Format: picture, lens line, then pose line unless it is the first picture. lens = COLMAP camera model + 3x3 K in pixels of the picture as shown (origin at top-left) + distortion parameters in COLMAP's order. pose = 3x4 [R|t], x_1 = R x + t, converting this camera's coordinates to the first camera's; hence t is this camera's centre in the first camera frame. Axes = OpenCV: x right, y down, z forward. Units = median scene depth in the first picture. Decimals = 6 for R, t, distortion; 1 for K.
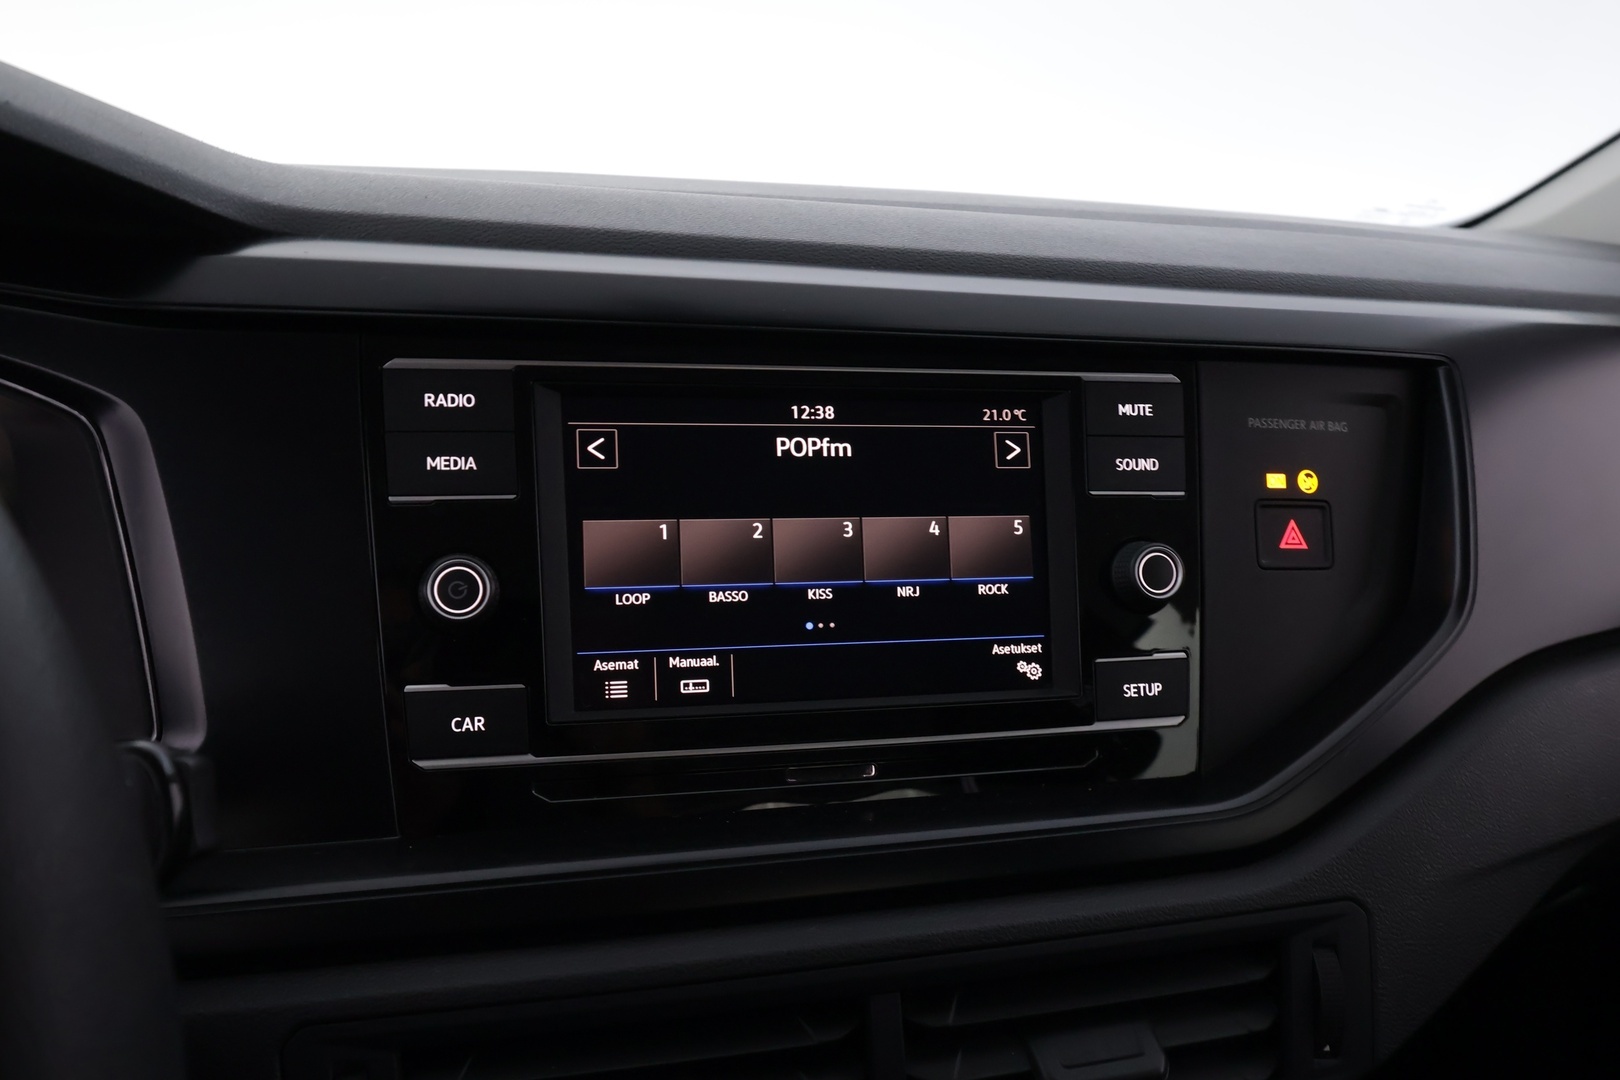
lens RADIAL K [[1351.3, 0, 810.0], [0, 1351.3, 540.0], [0, 0, 1]] dist [-0.002844, -0.000031]
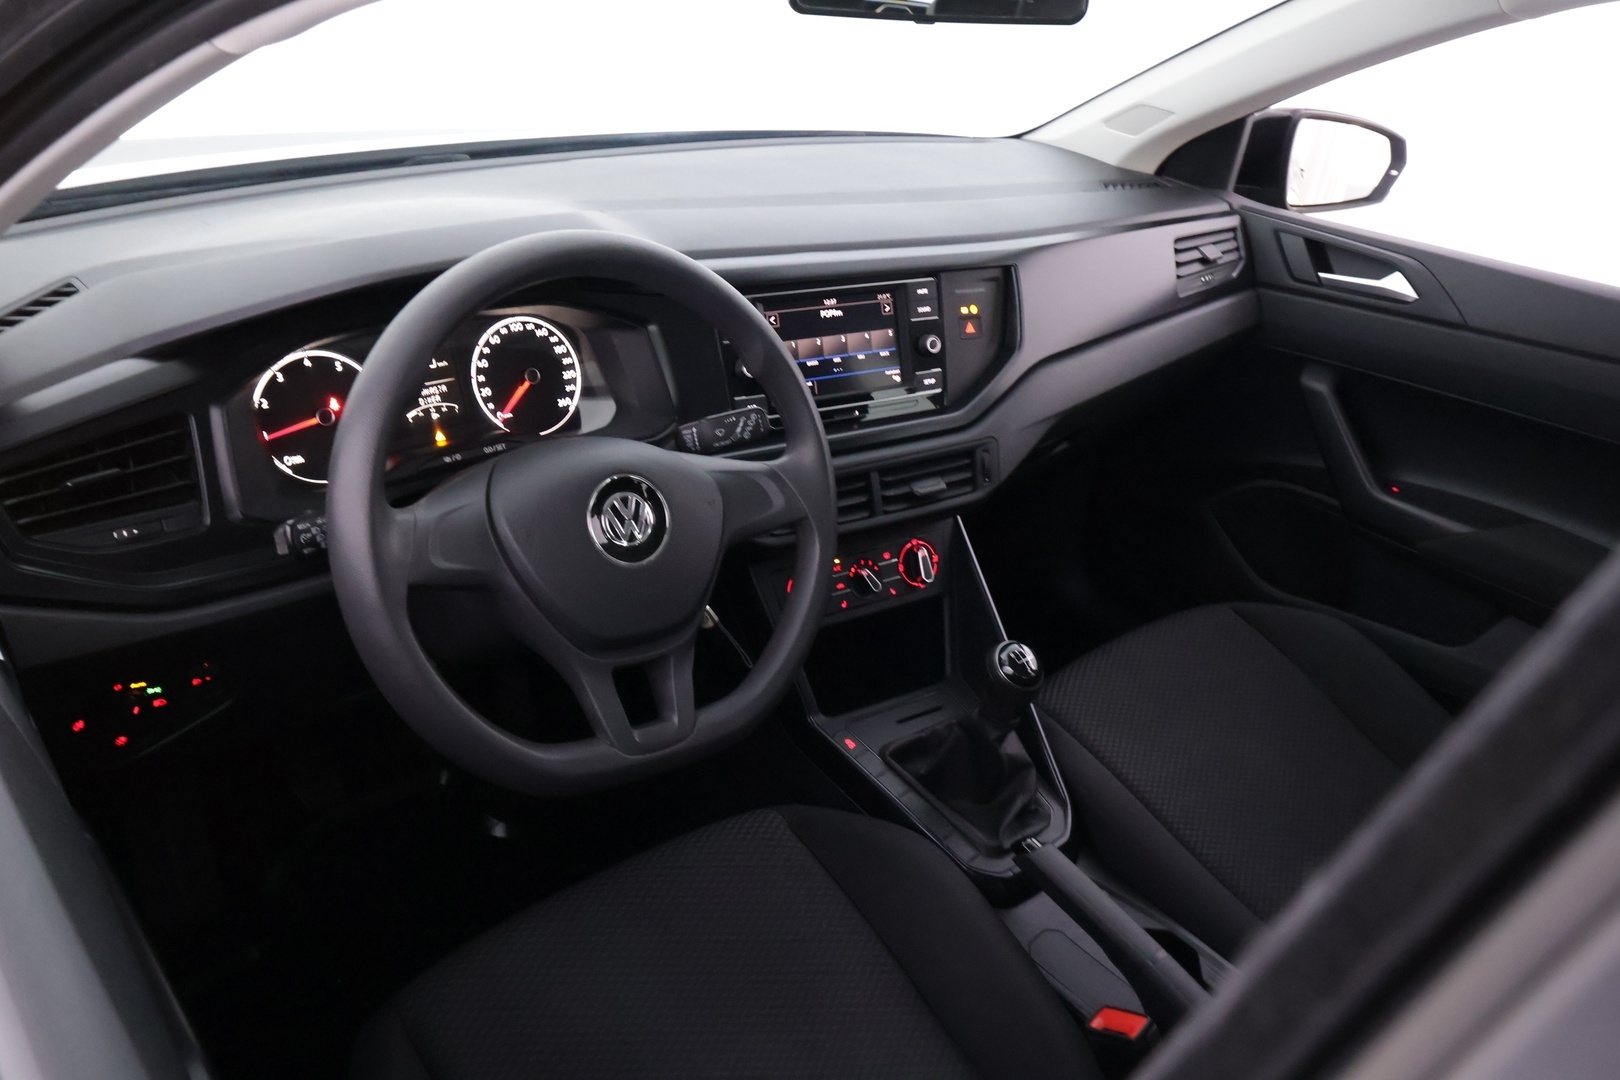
lens RADIAL K [[1351.3, 0, 810.0], [0, 1351.3, 540.0], [0, 0, 1]] dist [-0.002844, -0.000031]
pose [[0.955780, -0.114782, 0.270759, -0.937545], [0.053581, 0.973243, 0.223444, -0.255098], [-0.289162, -0.199056, 0.936356, -1.997928]]
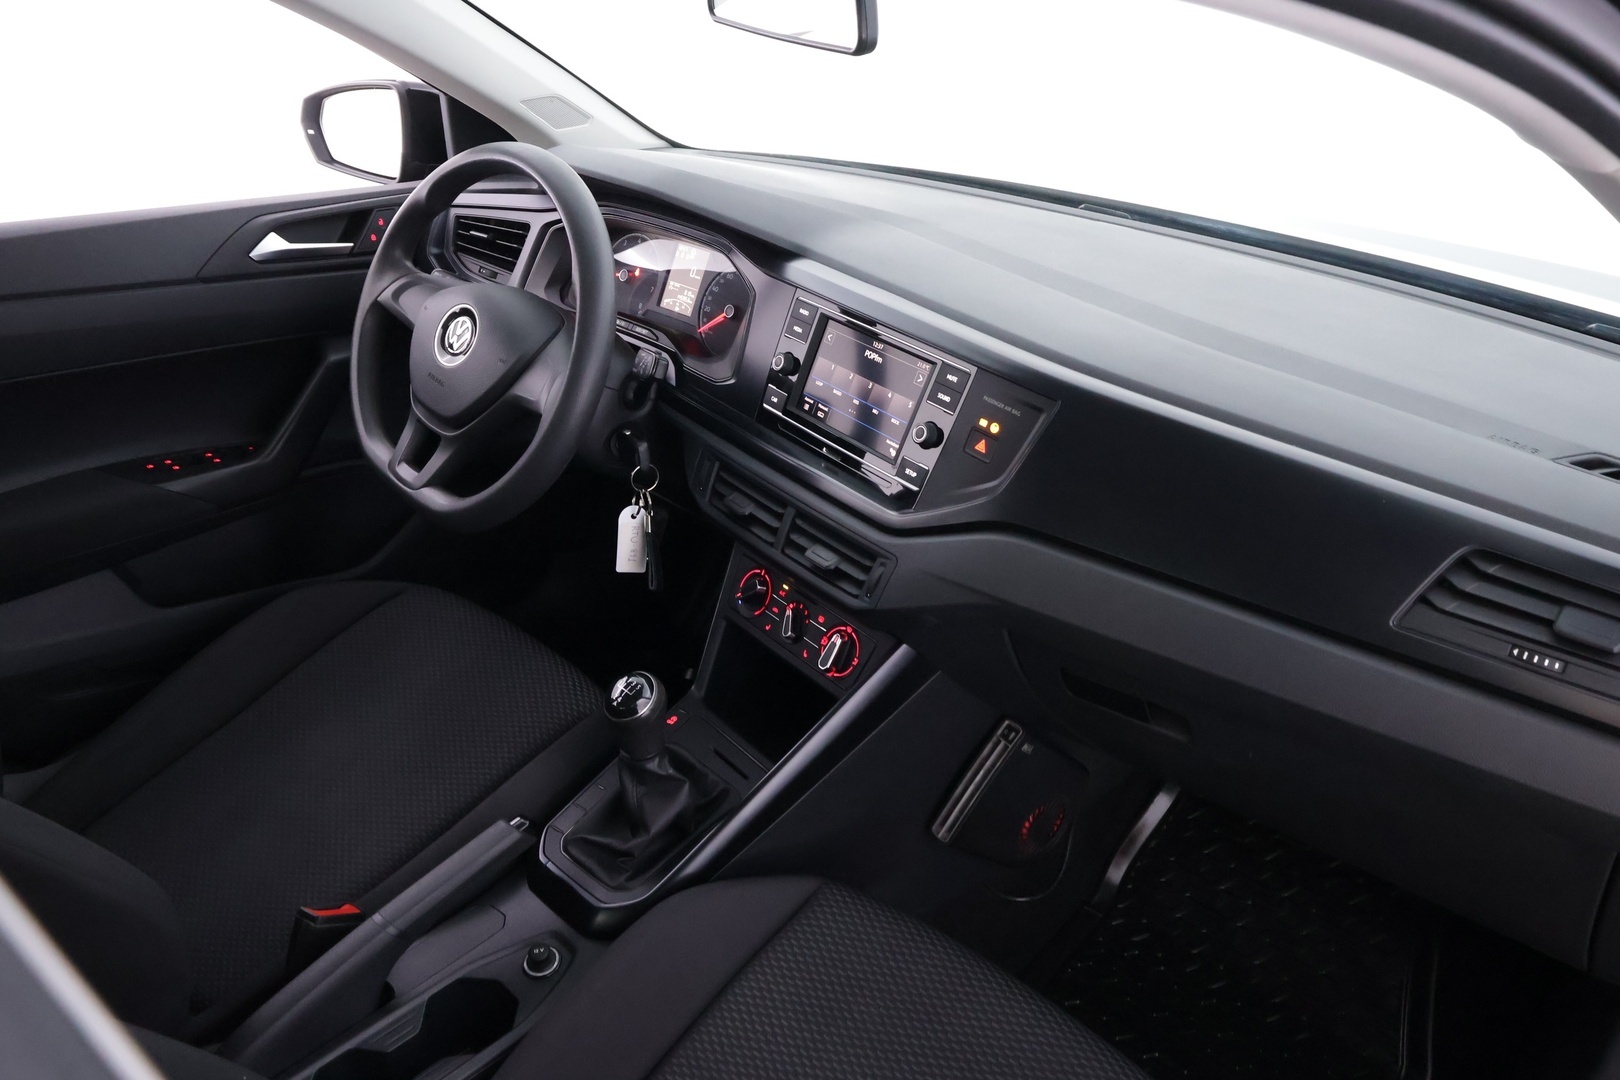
lens RADIAL K [[1351.3, 0, 810.0], [0, 1351.3, 540.0], [0, 0, 1]] dist [-0.002844, -0.000031]
pose [[0.360519, 0.378307, -0.852590, 2.603992], [-0.272036, 0.916965, 0.291841, -0.519513], [0.892201, 0.126721, 0.433496, -0.377415]]
